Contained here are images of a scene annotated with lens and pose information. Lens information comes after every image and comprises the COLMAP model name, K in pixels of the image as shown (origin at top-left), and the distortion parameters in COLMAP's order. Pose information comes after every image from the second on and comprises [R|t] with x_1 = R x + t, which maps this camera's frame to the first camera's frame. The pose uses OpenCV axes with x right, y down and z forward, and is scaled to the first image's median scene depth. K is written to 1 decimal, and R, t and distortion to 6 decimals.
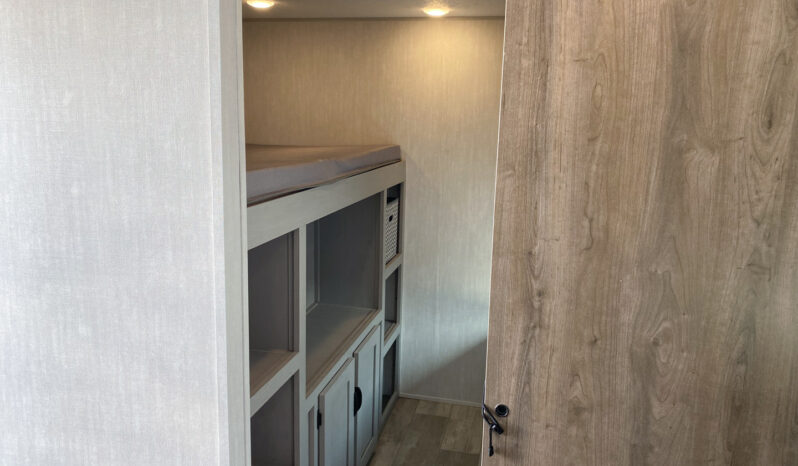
lens RADIAL K [[627.3, 0, 399.0], [0, 627.3, 233.0], [0, 0, 1]] dist [0.037369, -0.010675]
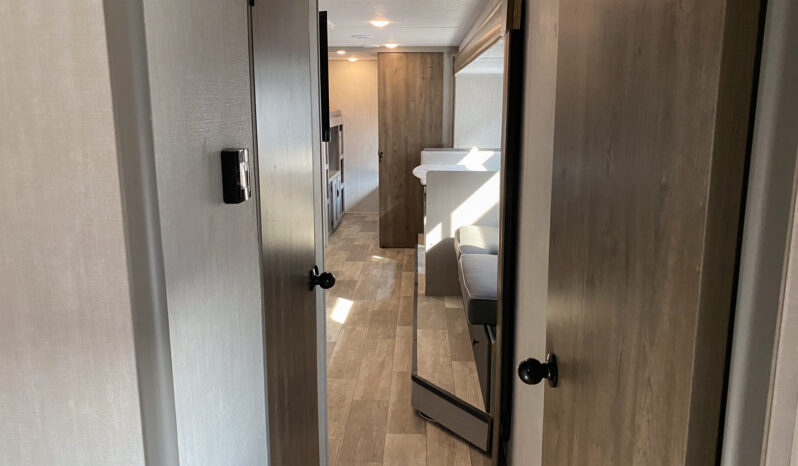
lens RADIAL K [[609.9, 0, 399.0], [0, 609.9, 233.0], [0, 0, 1]] dist [0.080214, -0.006834]
pose [[0.982091, -0.065584, 0.176625, -0.659073], [0.060397, 0.997575, 0.034592, 0.800770], [-0.178465, -0.023305, 0.983670, -4.179644]]
